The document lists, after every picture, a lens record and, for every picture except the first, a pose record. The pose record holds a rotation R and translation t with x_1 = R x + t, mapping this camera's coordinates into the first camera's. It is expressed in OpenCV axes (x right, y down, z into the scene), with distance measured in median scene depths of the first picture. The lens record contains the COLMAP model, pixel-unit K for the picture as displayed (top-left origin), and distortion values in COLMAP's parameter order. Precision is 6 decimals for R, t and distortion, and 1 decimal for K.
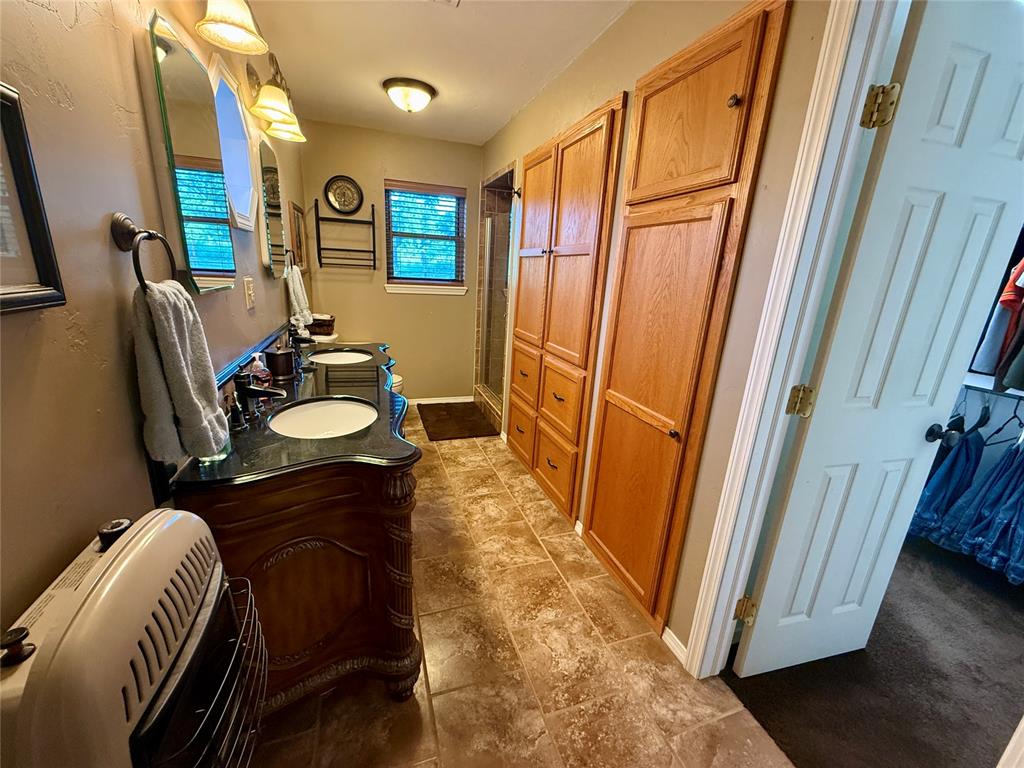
lens RADIAL K [[407.9, 0, 509.6], [0, 407.9, 385.2], [0, 0, 1]] dist [0.000739, 0.000042]
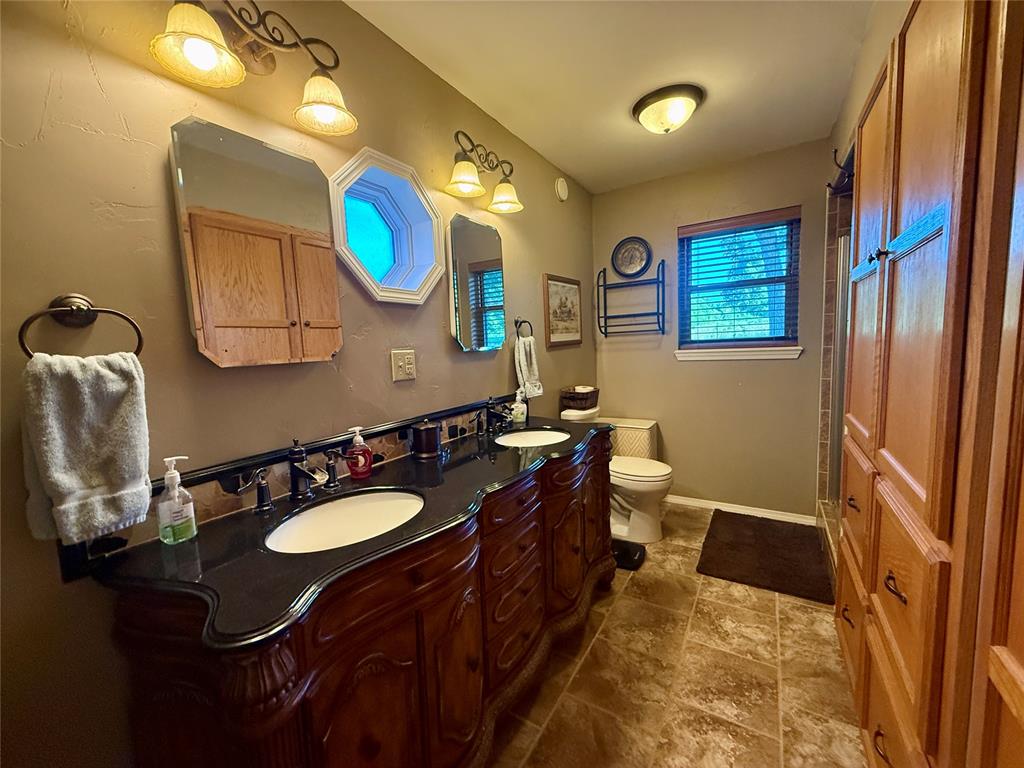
lens RADIAL K [[407.9, 0, 511.1], [0, 407.9, 385.8], [0, 0, 1]] dist [0.000739, 0.000042]
pose [[0.621679, 0.001167, -0.783271, 0.137262], [-0.136834, 0.984783, -0.107137, -0.050337], [0.771228, 0.173783, 0.612378, 0.285894]]
